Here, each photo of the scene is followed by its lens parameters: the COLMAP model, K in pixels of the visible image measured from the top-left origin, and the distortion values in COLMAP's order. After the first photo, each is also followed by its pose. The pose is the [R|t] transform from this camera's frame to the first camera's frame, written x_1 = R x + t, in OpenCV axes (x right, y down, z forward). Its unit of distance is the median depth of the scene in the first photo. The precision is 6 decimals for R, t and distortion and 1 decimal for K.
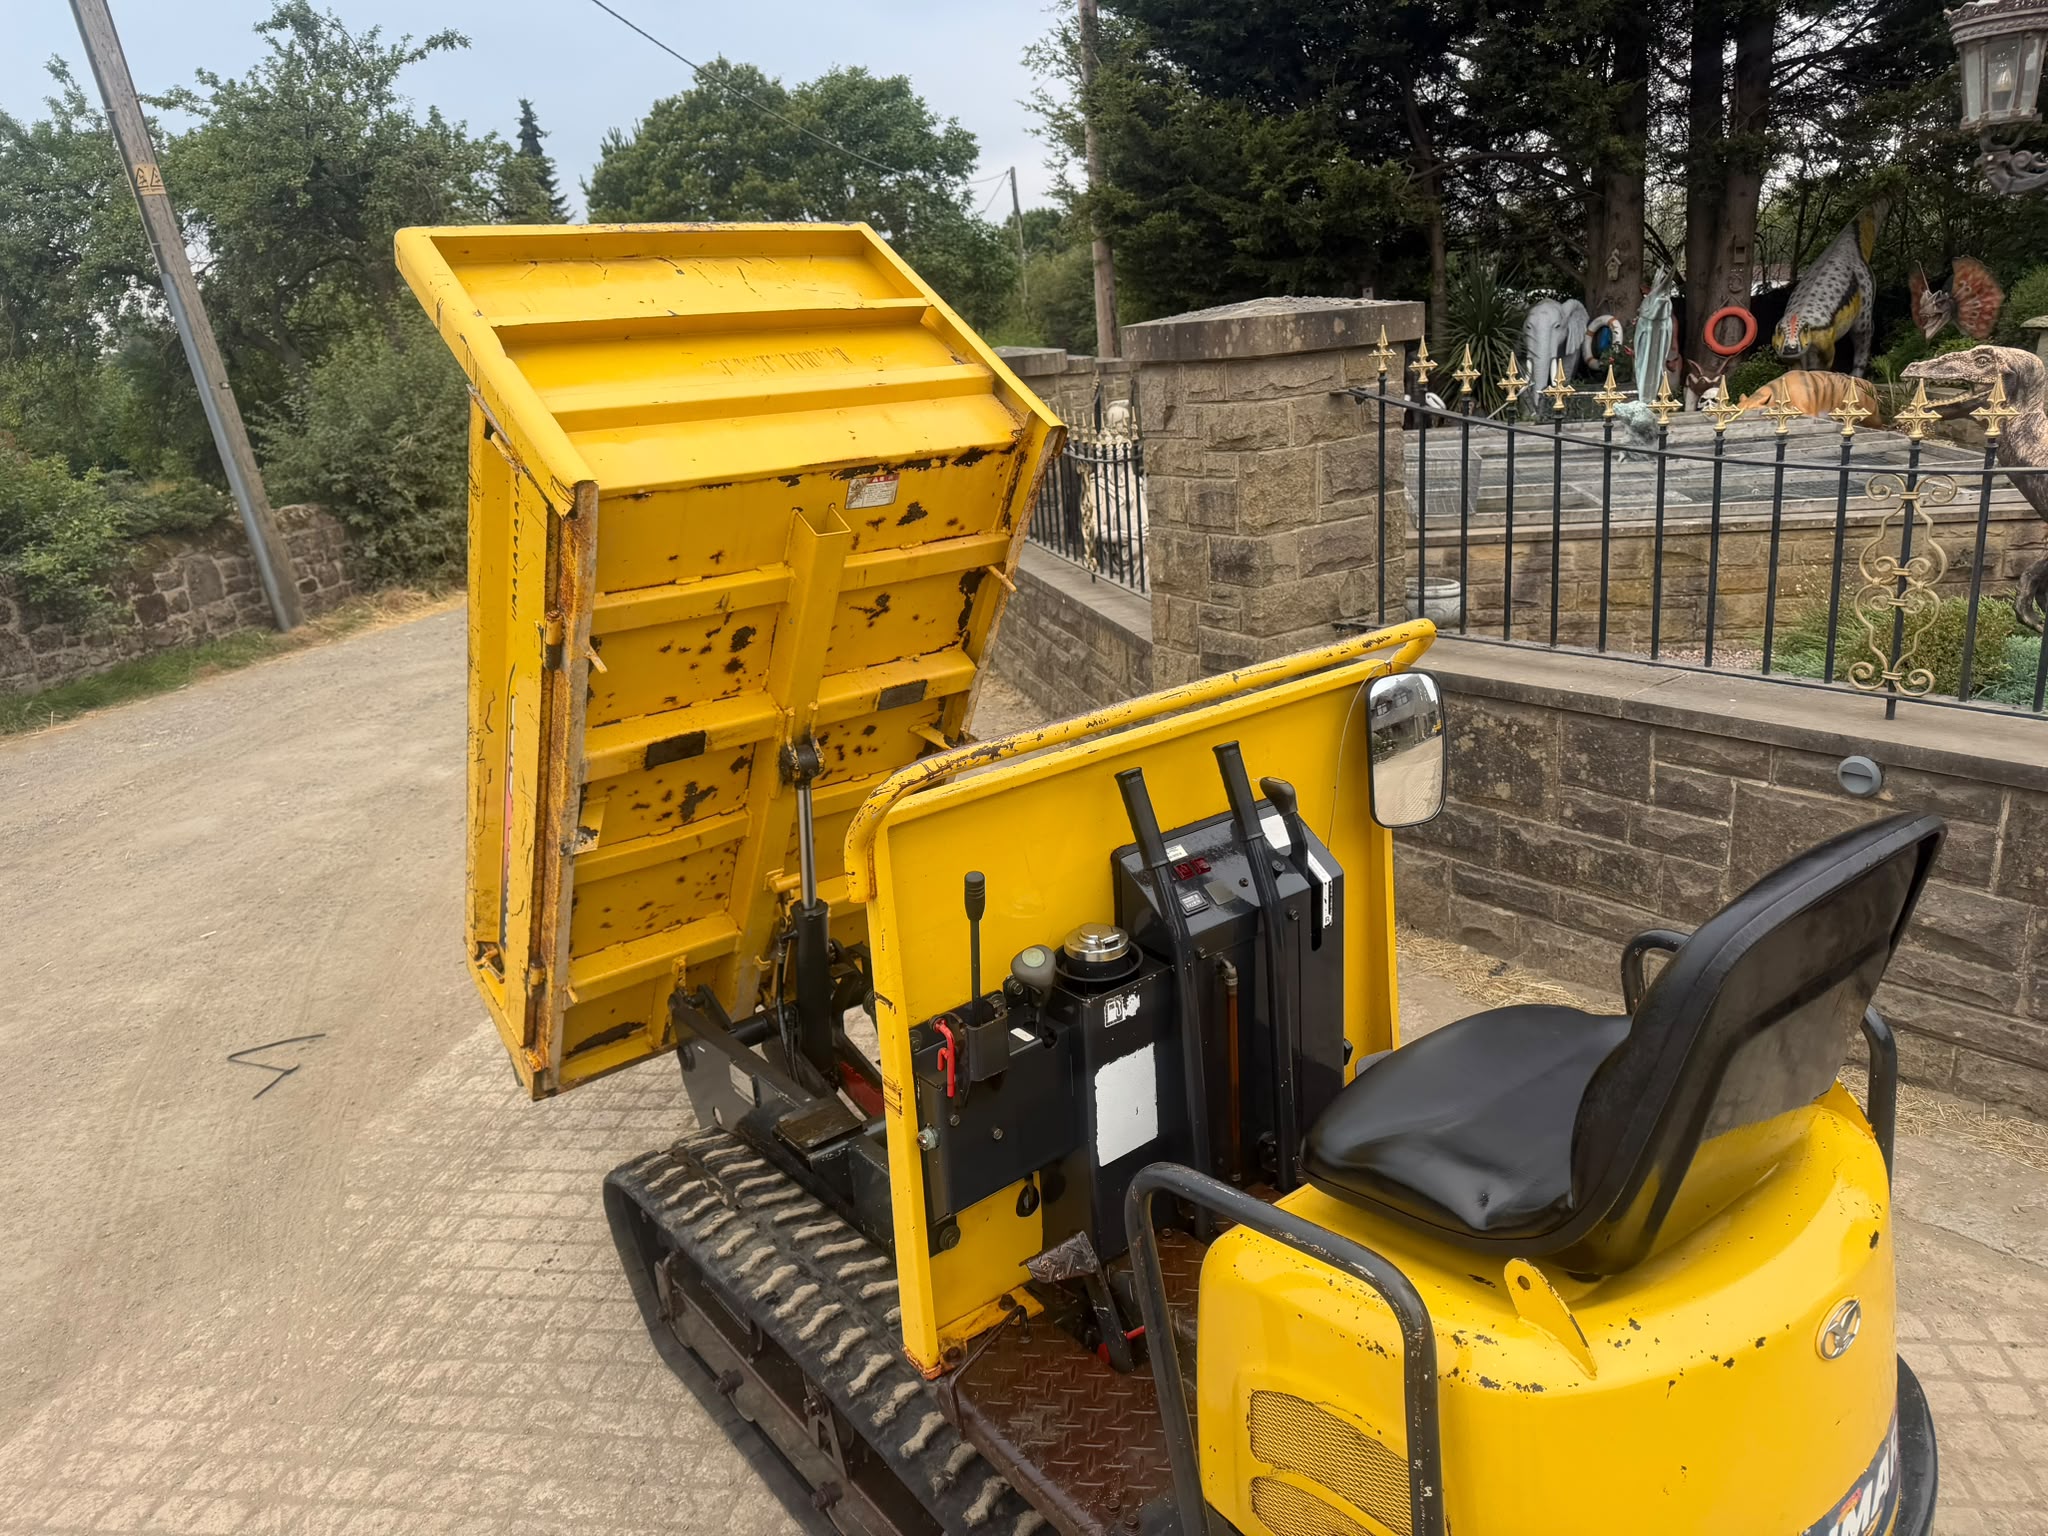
lens RADIAL K [[1433.1, 0, 1026.7], [0, 1433.1, 762.8], [0, 0, 1]] dist [0.042530, -0.055726]
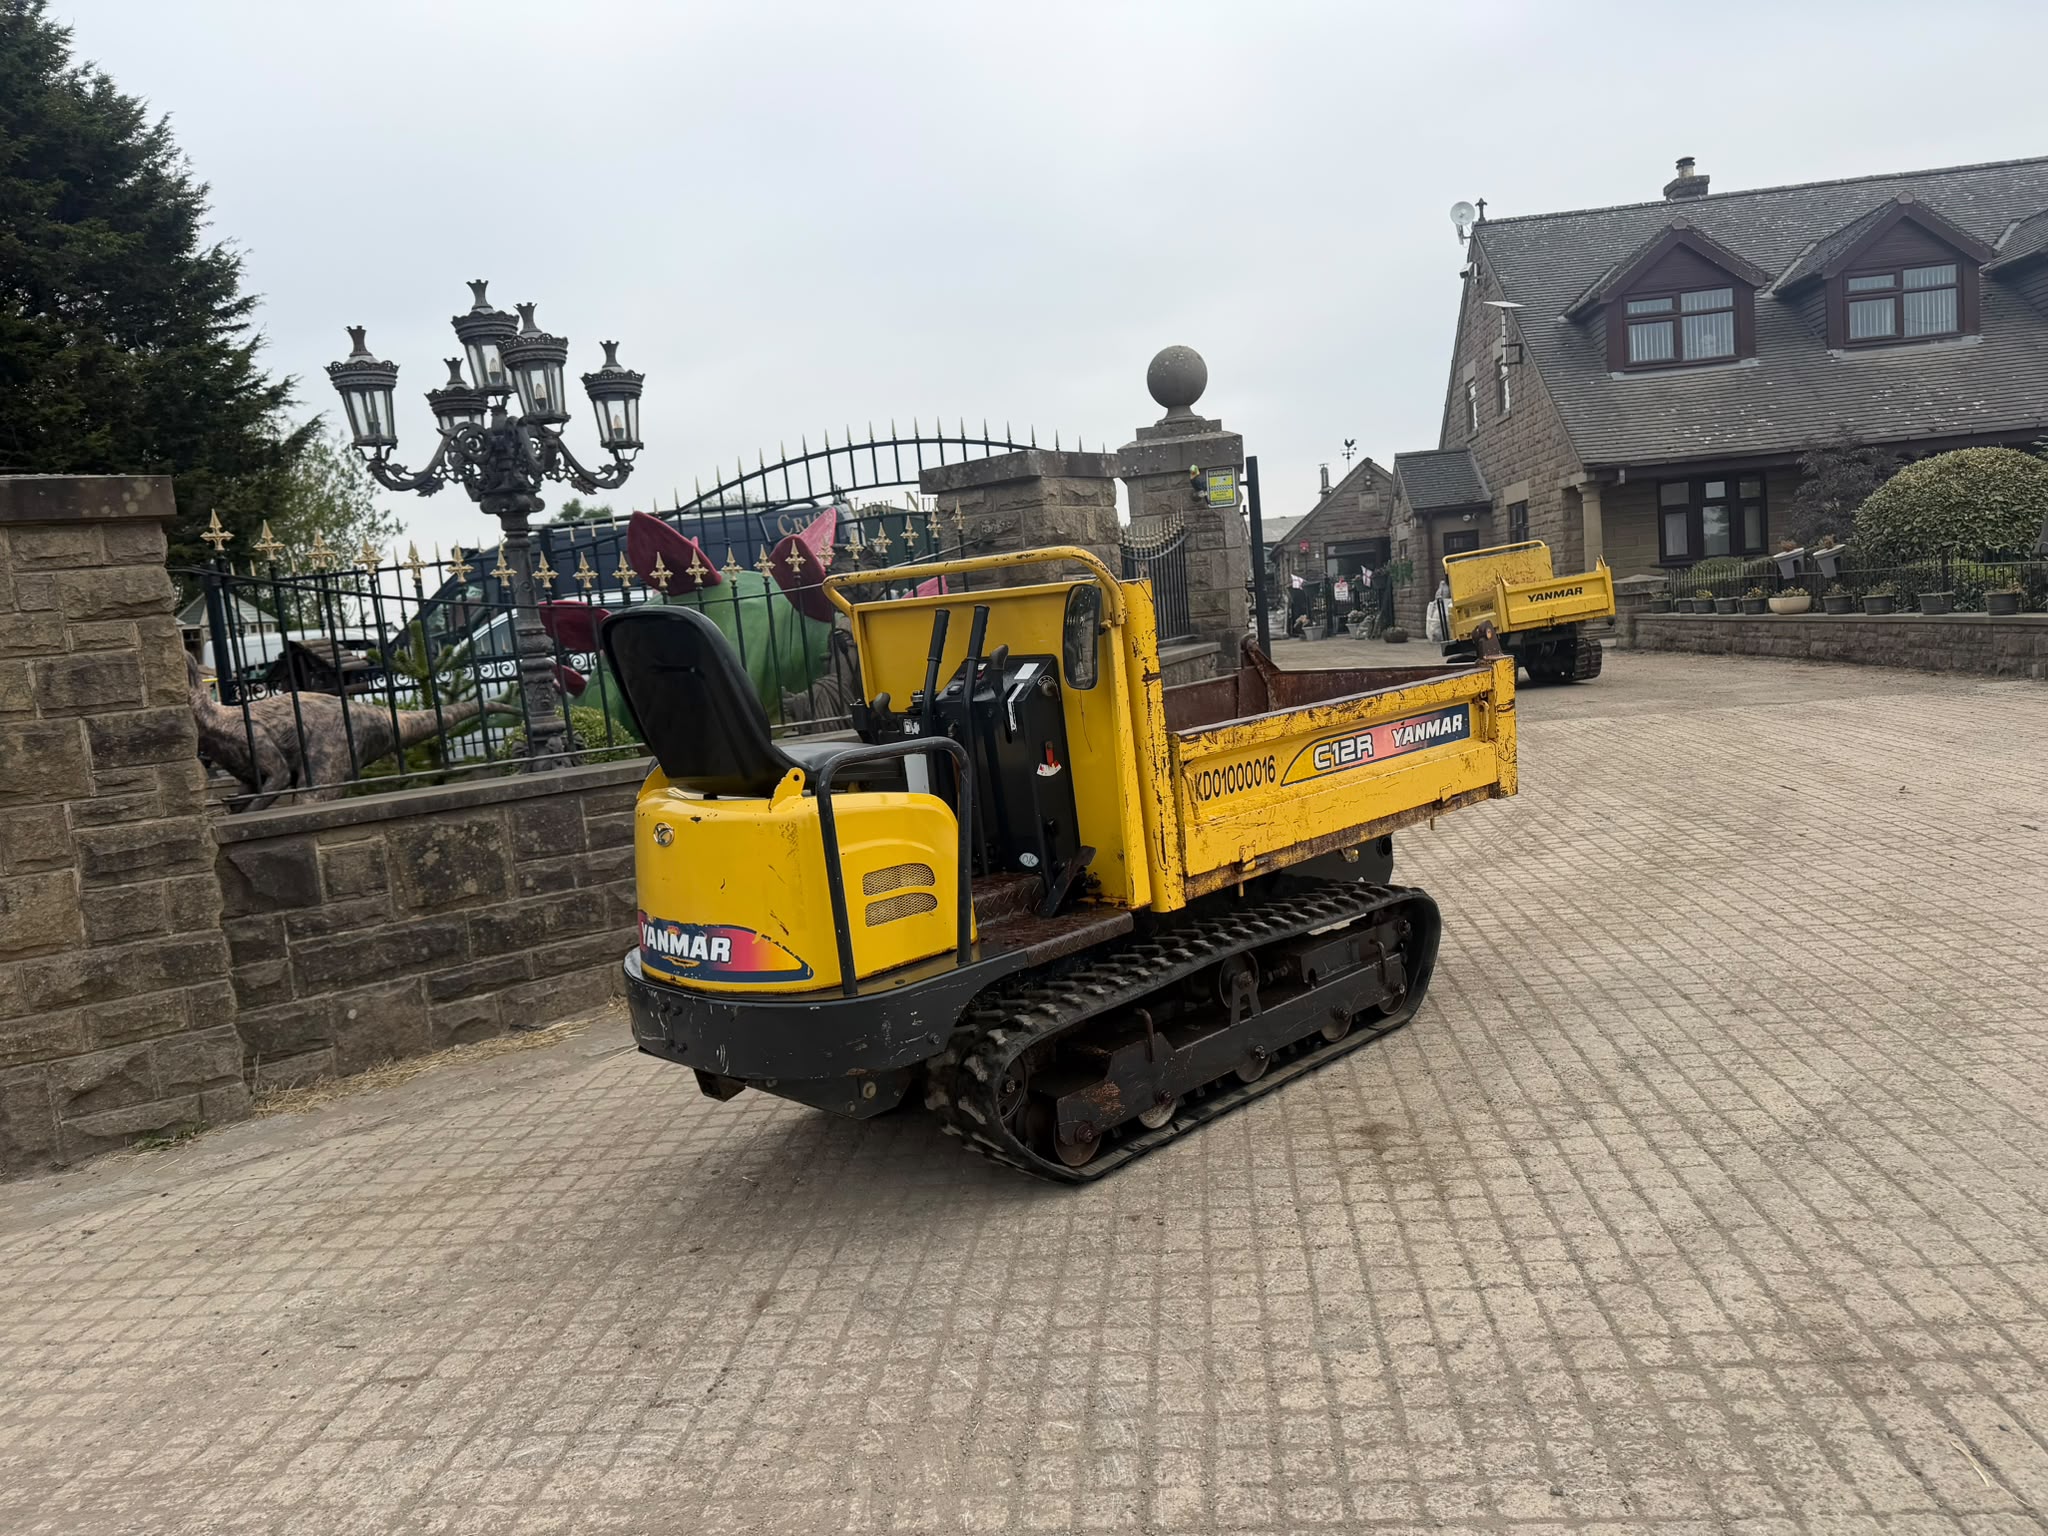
lens RADIAL K [[1433.1, 0, 1037.8], [0, 1433.1, 784.7], [0, 0, 1]] dist [0.042530, -0.055726]
pose [[-0.045738, -0.038647, 0.998206, -0.799943], [0.374347, 0.925773, 0.052995, 0.048943], [-0.926160, 0.376099, -0.027875, 0.524969]]
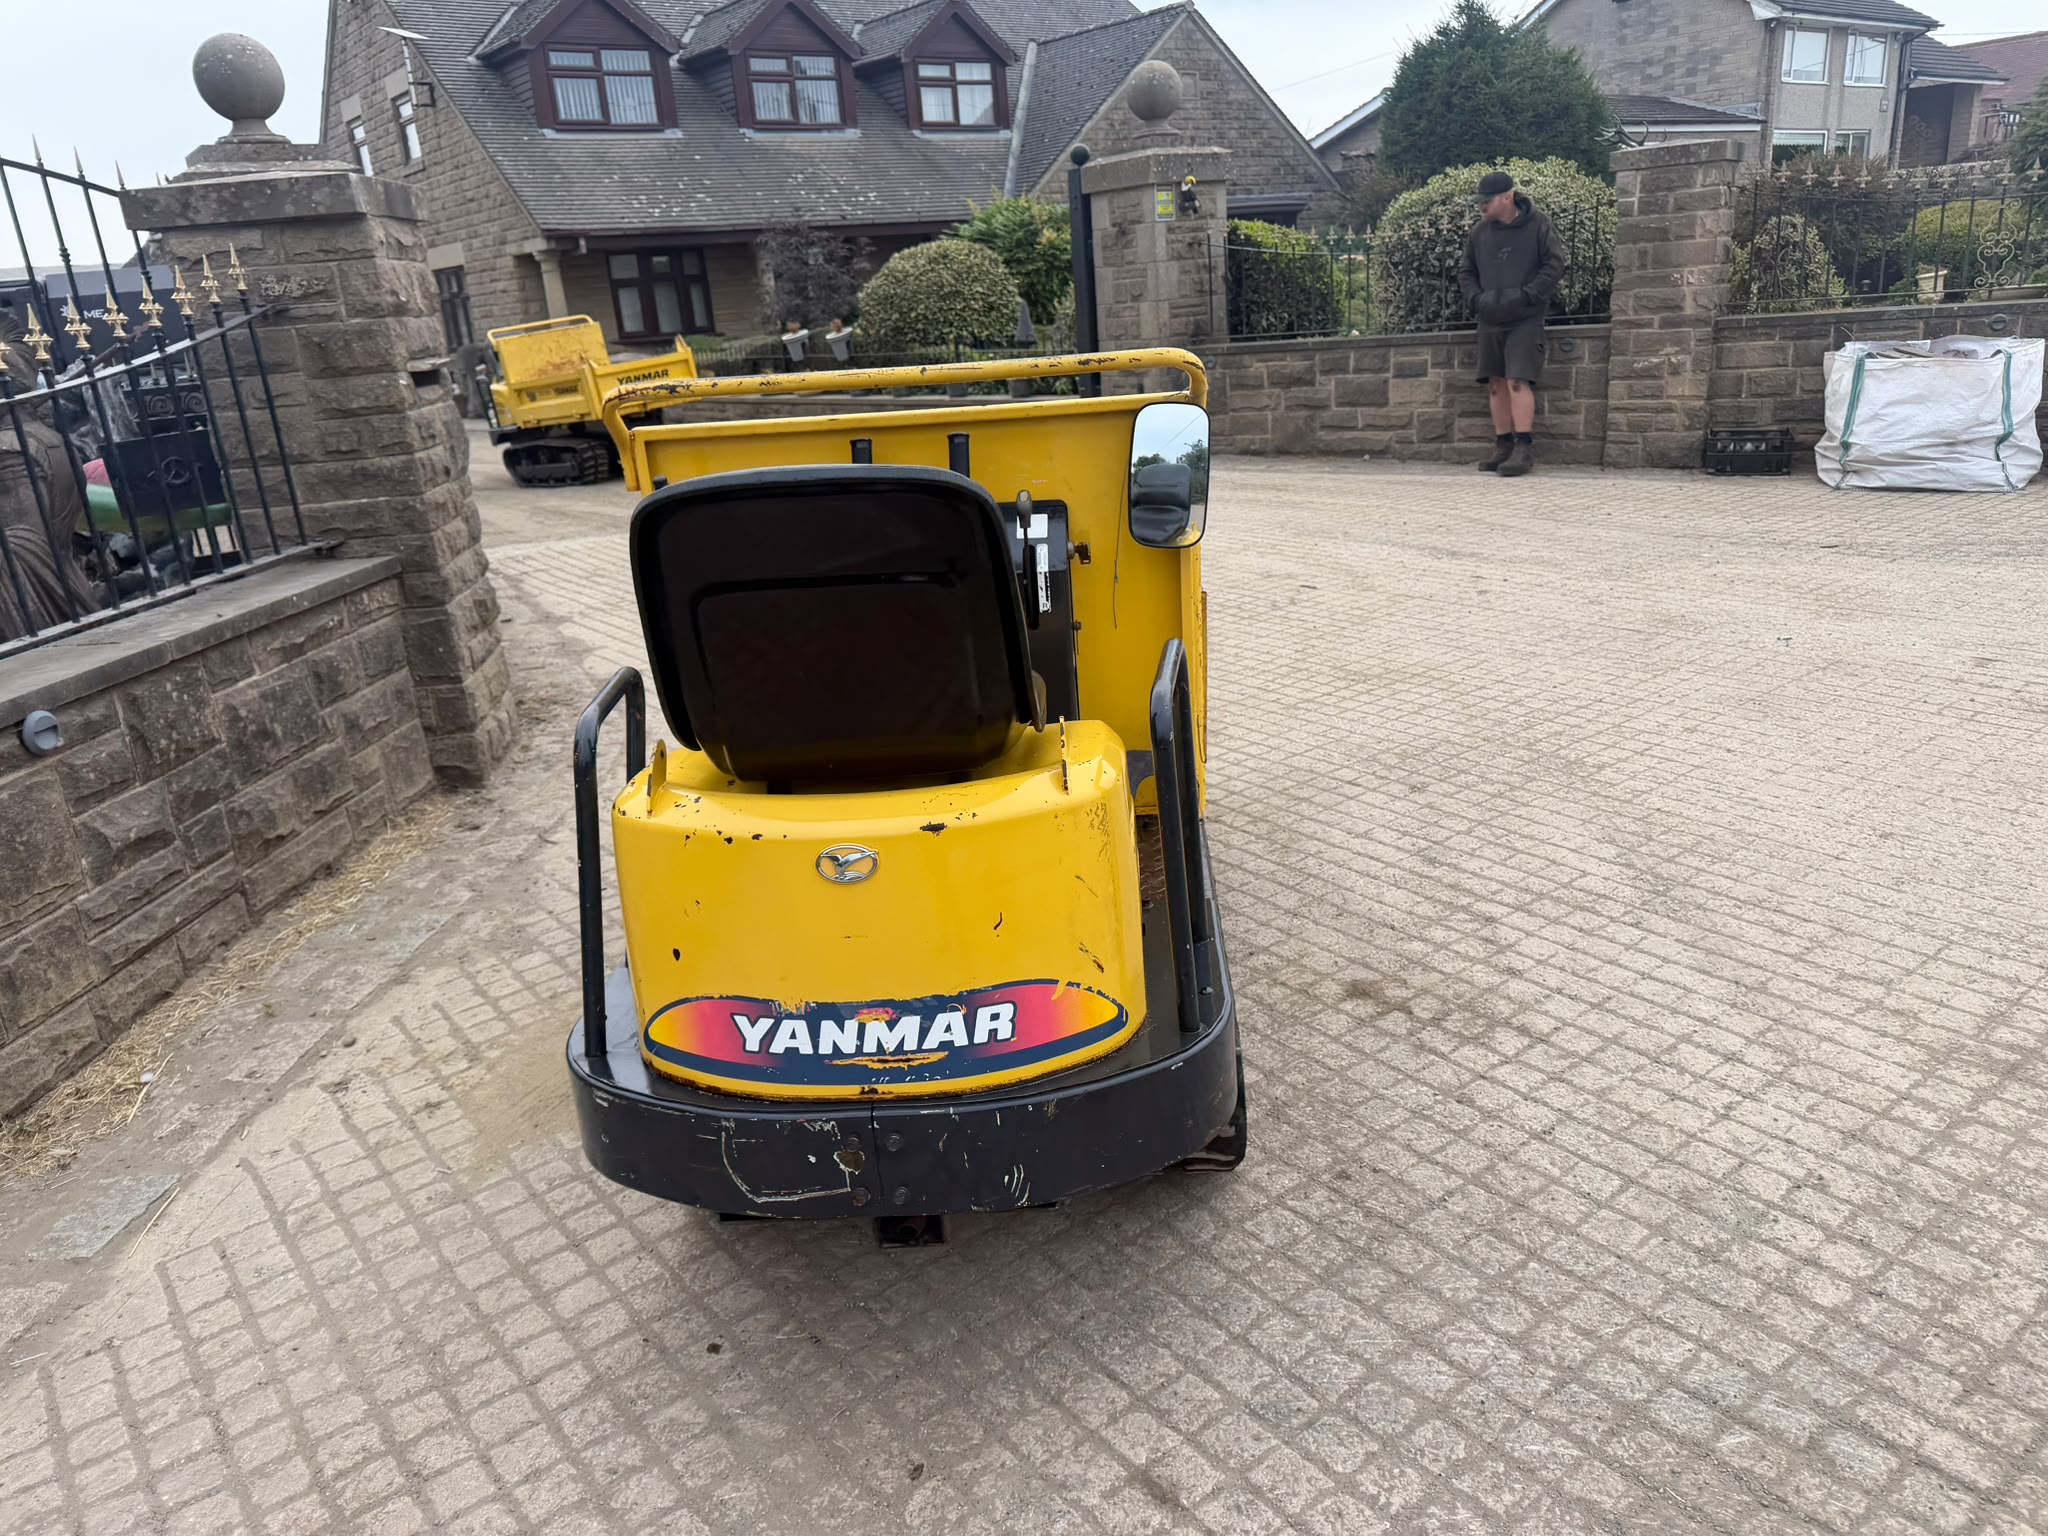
lens RADIAL K [[1433.1, 0, 1031.4], [0, 1433.1, 786.9], [0, 0, 1]] dist [0.042530, -0.055726]
pose [[-0.720829, -0.102639, 0.685472, -0.417009], [0.318770, 0.829084, 0.459354, -0.142465], [-0.615461, 0.549623, -0.564909, 0.859950]]
